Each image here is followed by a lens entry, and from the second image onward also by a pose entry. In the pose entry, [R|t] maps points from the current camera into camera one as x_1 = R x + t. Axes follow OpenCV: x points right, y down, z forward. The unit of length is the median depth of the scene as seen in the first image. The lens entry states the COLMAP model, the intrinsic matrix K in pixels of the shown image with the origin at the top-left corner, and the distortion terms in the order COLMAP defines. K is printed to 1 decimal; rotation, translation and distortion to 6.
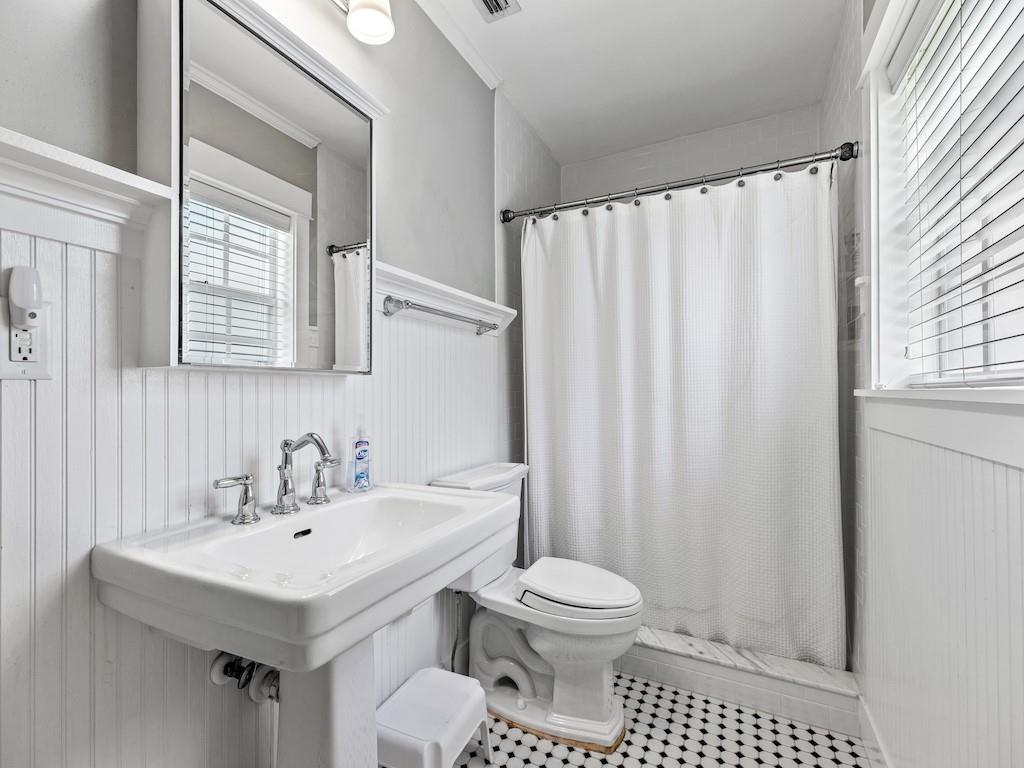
lens RADIAL K [[461.6, 0, 509.0], [0, 461.6, 386.2], [0, 0, 1]] dist [0.000832, 0.000334]
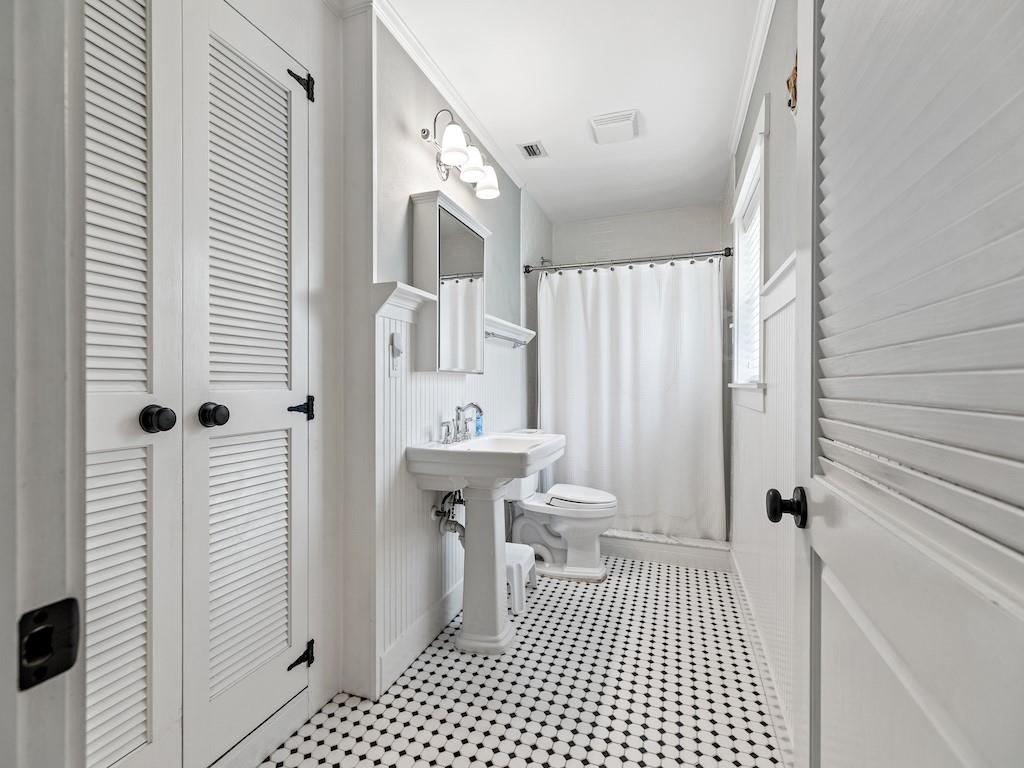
lens RADIAL K [[461.6, 0, 515.2], [0, 461.6, 386.1], [0, 0, 1]] dist [0.000832, 0.000334]
pose [[0.992787, 0.003516, 0.119842, -0.292710], [-0.004903, 0.999924, 0.011277, 0.000341], [-0.119793, -0.011783, 0.992729, -0.664646]]
